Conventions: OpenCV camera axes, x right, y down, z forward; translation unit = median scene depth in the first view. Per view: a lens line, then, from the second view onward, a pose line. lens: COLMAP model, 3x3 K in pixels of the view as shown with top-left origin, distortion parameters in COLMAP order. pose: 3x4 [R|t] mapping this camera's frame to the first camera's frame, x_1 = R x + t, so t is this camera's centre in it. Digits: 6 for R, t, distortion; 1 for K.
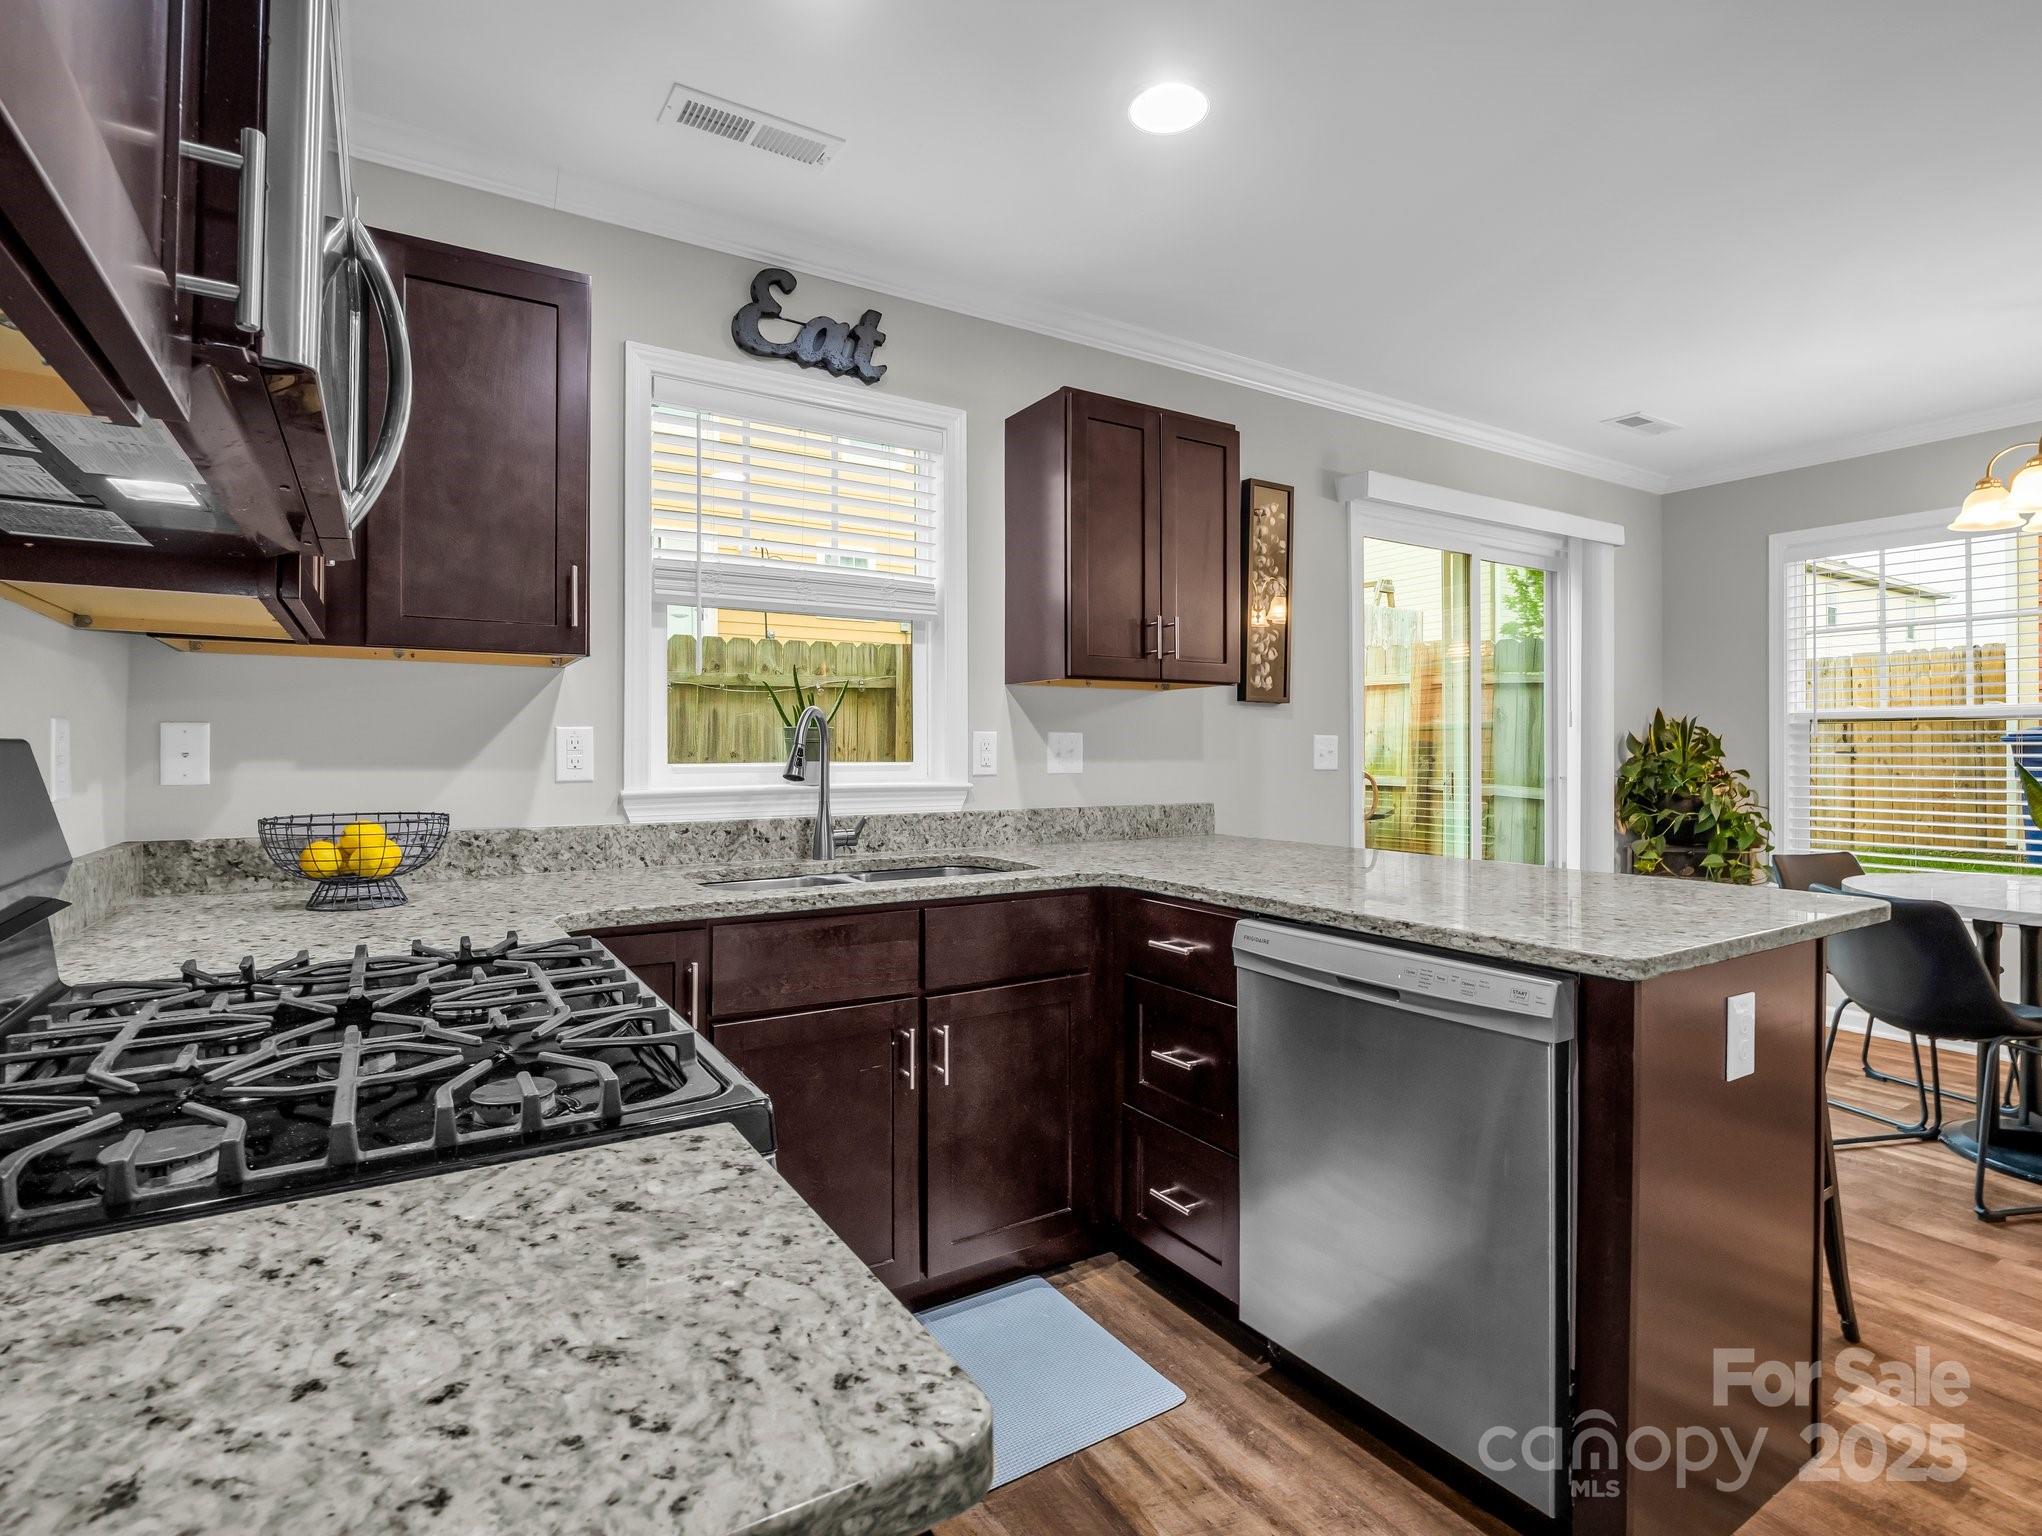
lens RADIAL K [[994.6, 0, 1002.2], [0, 994.6, 749.0], [0, 0, 1]] dist [-0.001728, -0.009195]
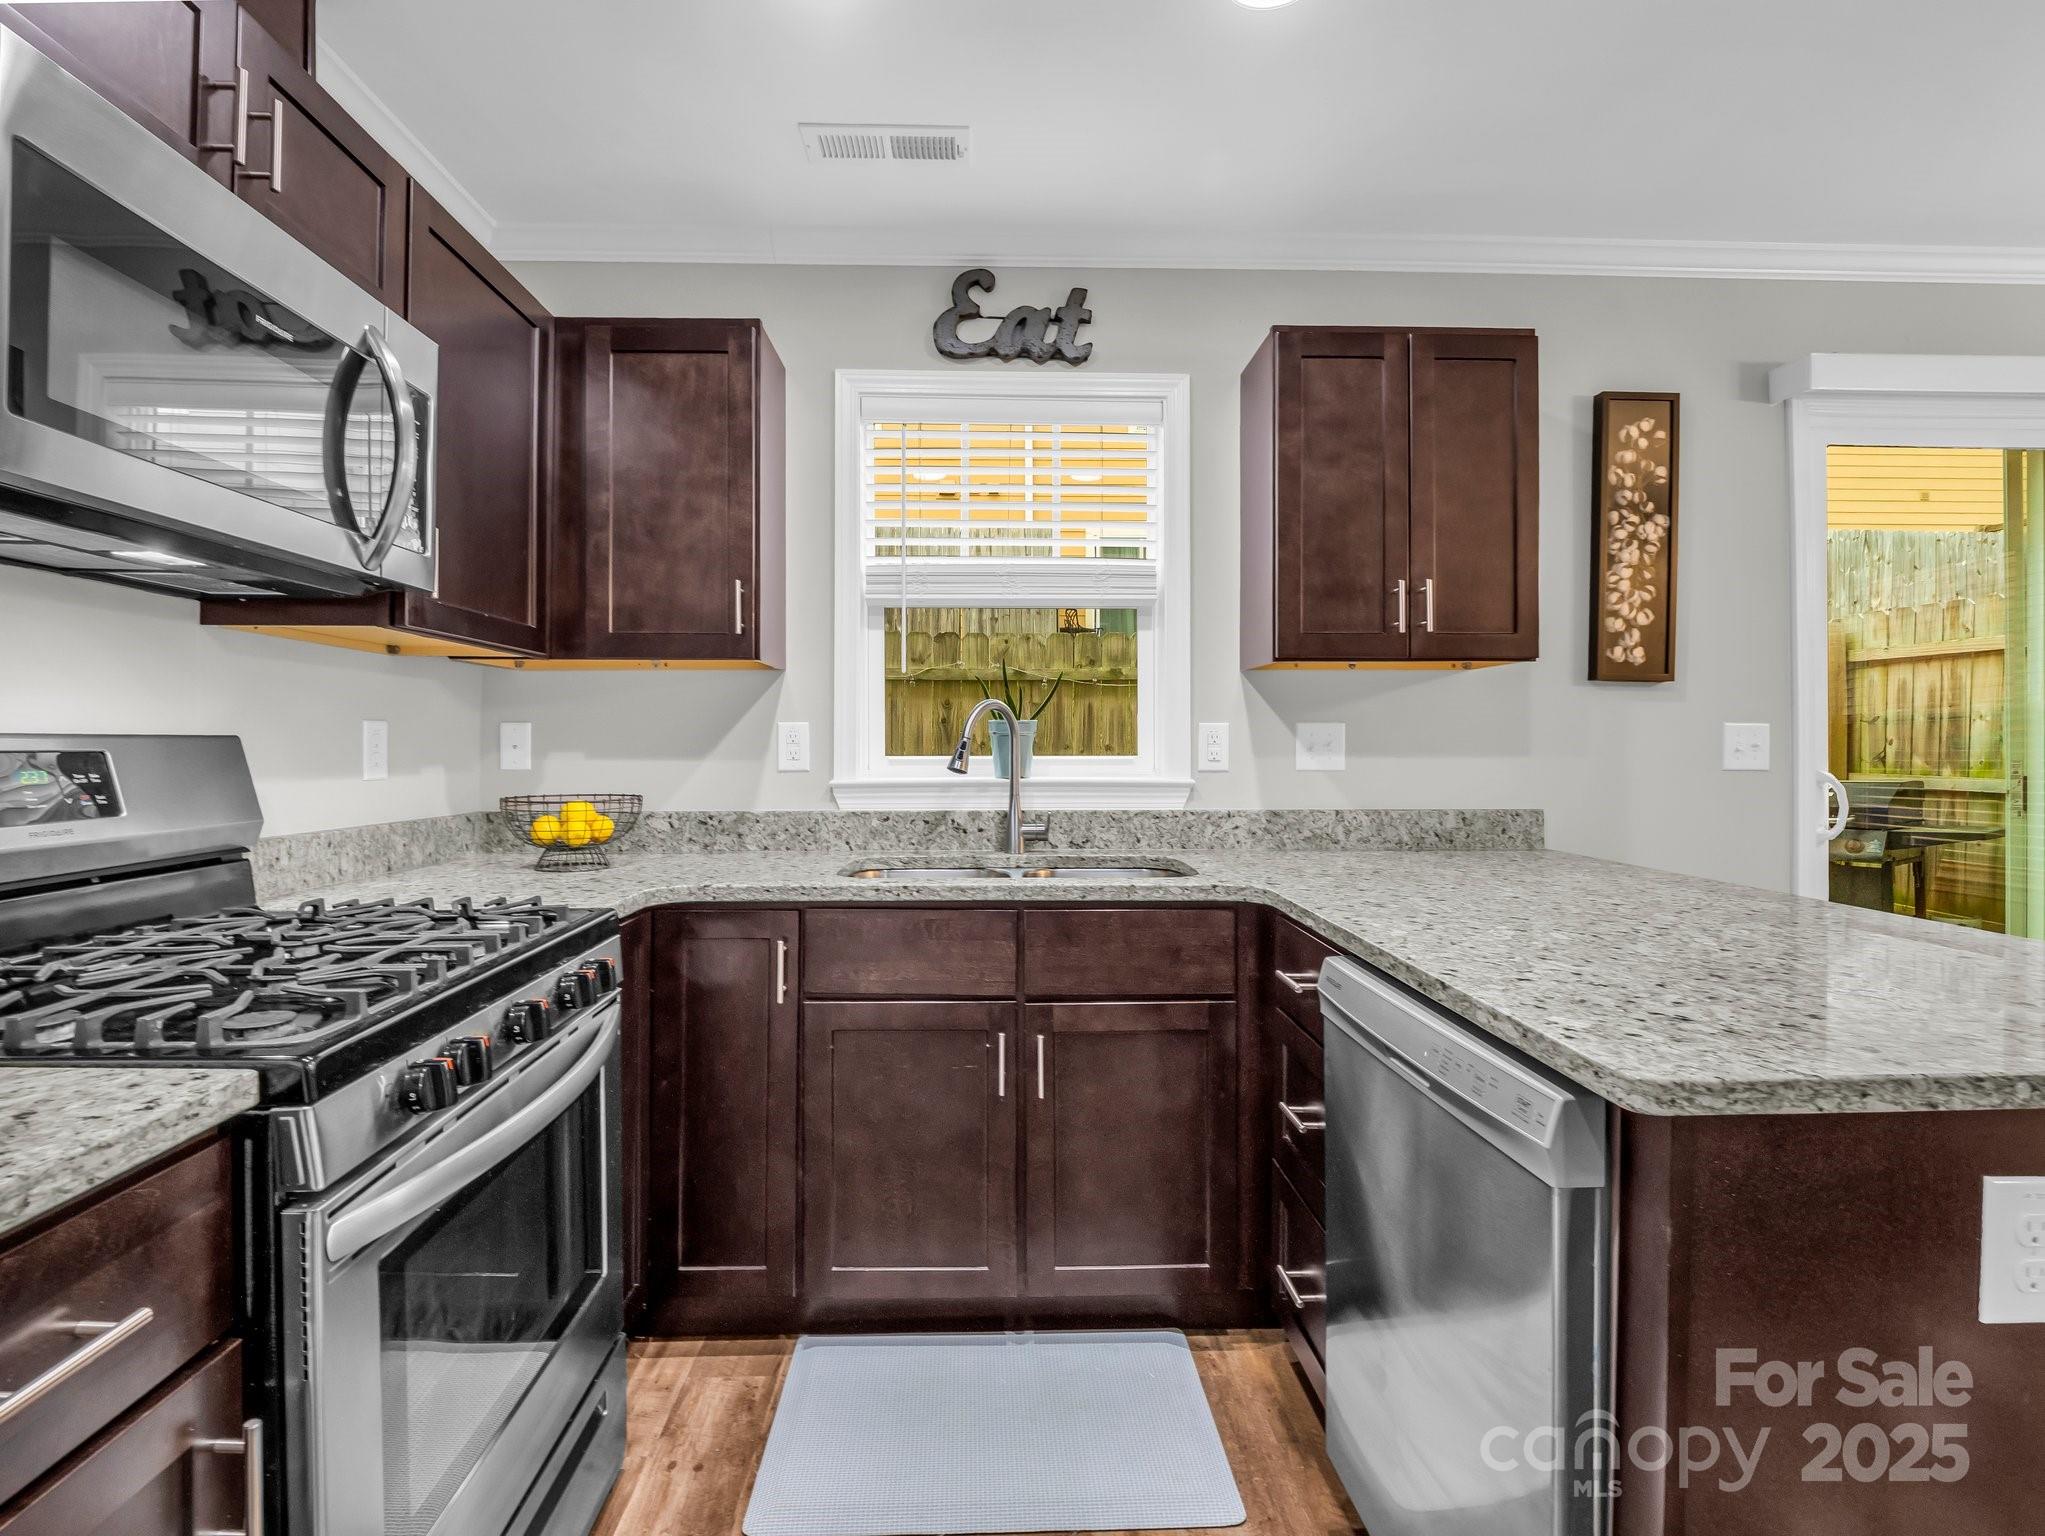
lens RADIAL K [[991.2, 0, 1017.8], [0, 991.2, 748.0], [0, 0, 1]] dist [-0.010650, -0.002322]
pose [[0.868054, 0.002195, -0.496465, 0.309582], [0.000550, 0.999985, 0.005382, 0.000532], [0.496469, -0.004944, 0.868040, 0.139850]]
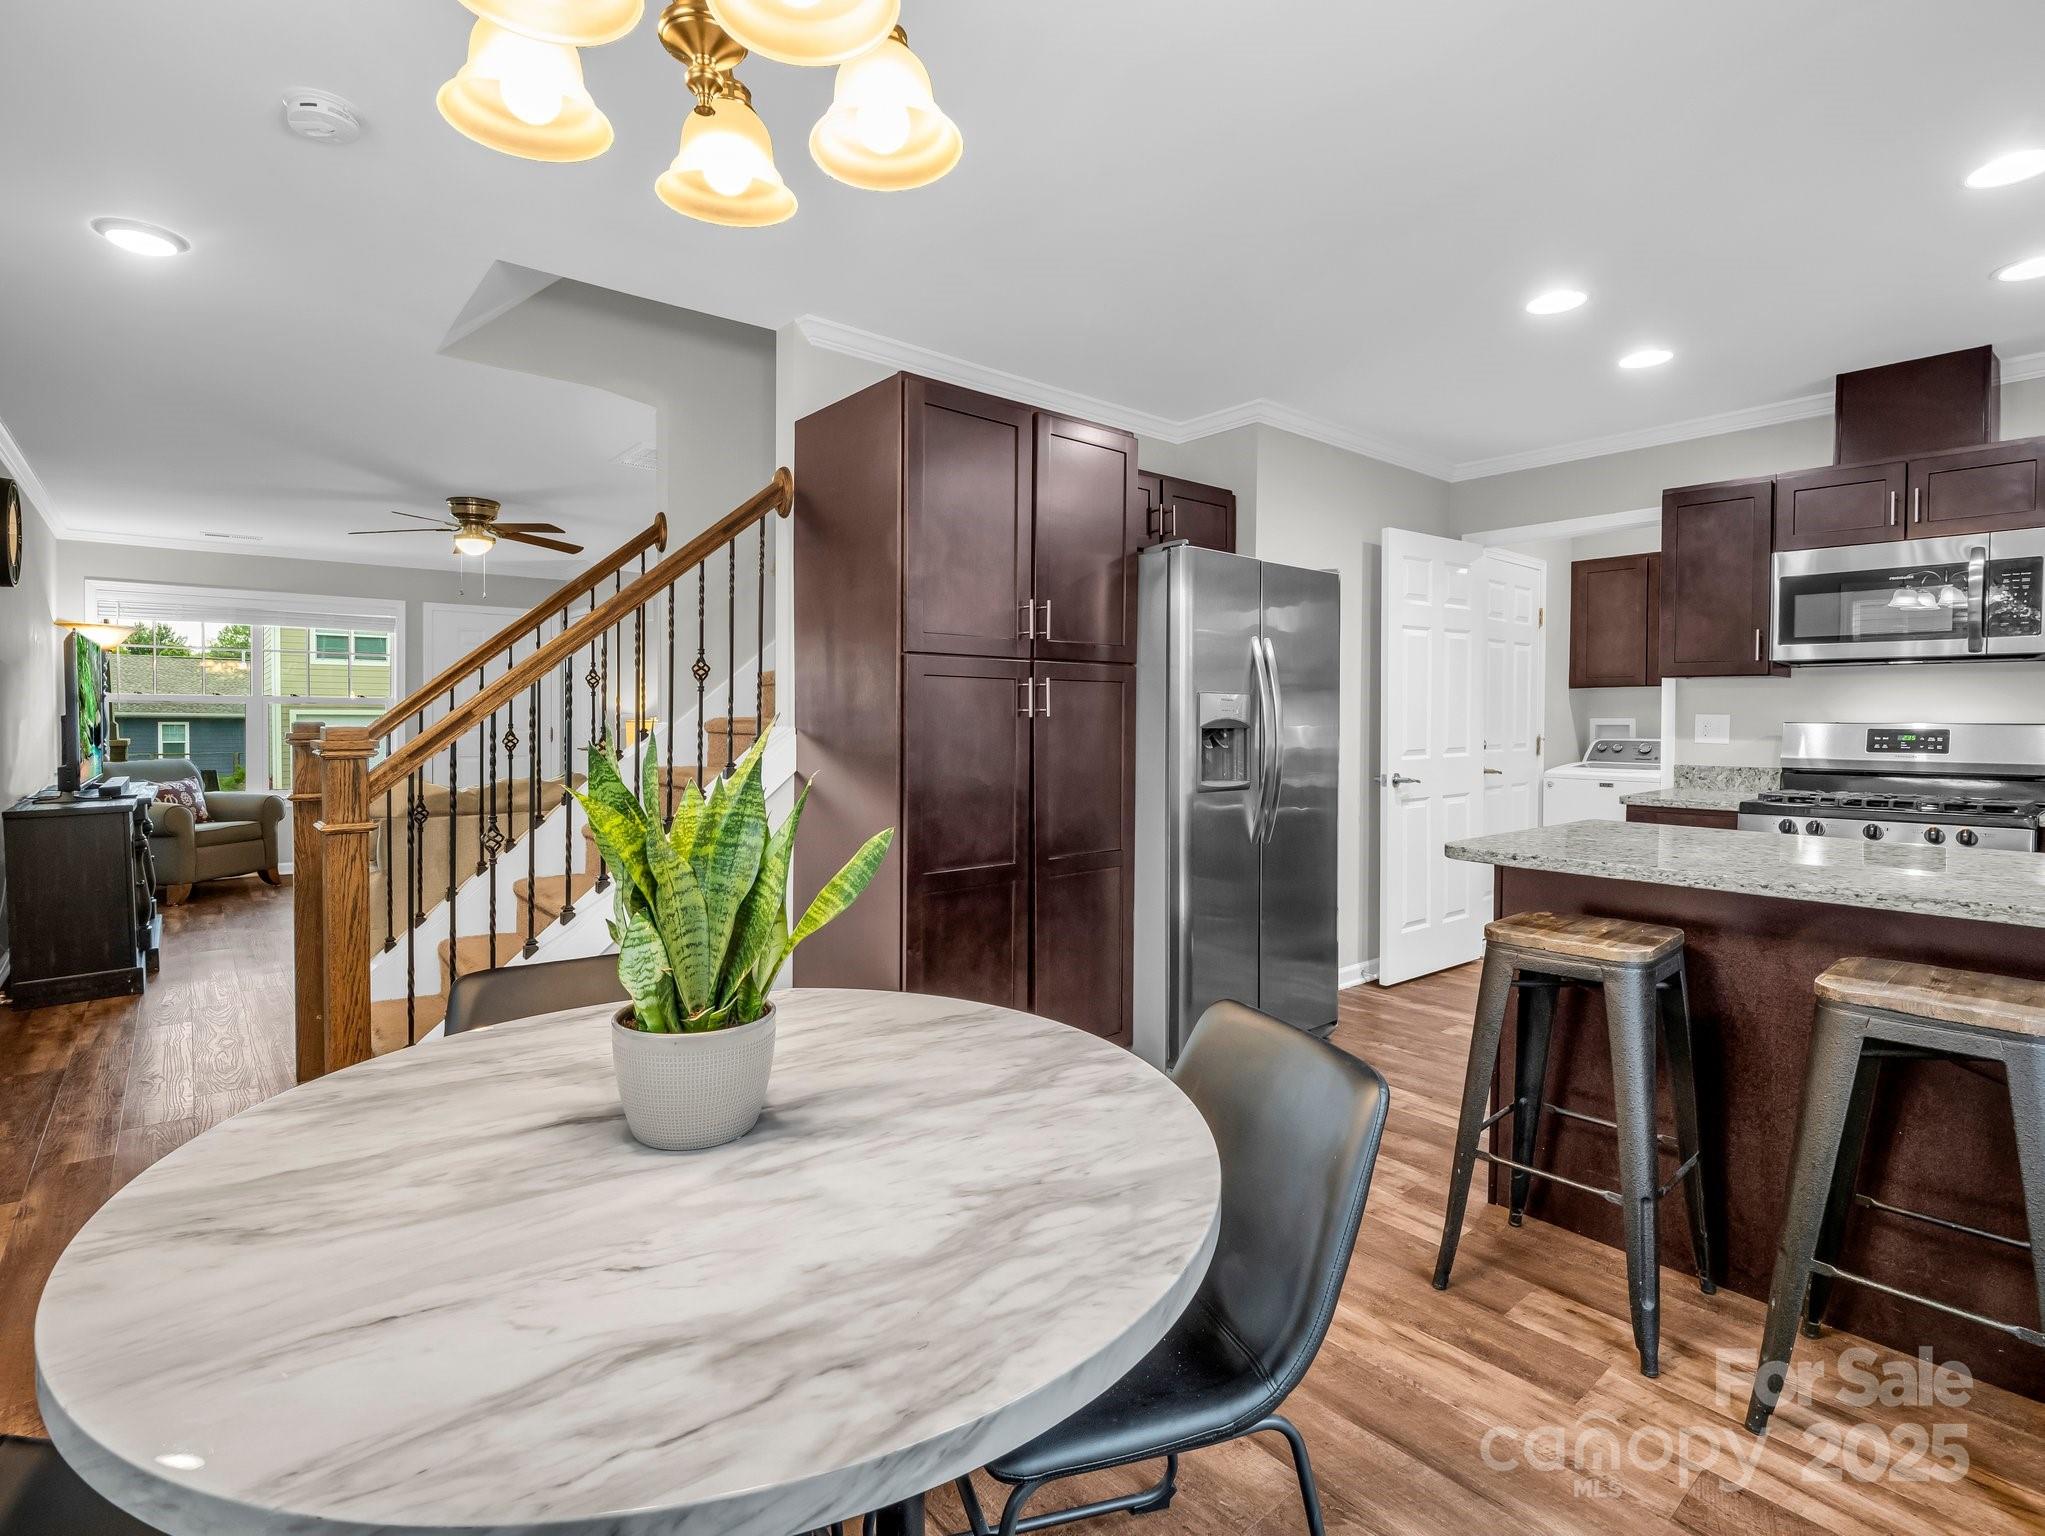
lens RADIAL K [[991.2, 0, 1010.5], [0, 991.2, 739.7], [0, 0, 1]] dist [-0.010650, -0.002322]
pose [[-0.989248, 0.000239, -0.146245, 1.163165], [-0.003236, 0.999718, 0.023522, -0.009189], [0.146210, 0.023742, -0.988969, 1.539036]]
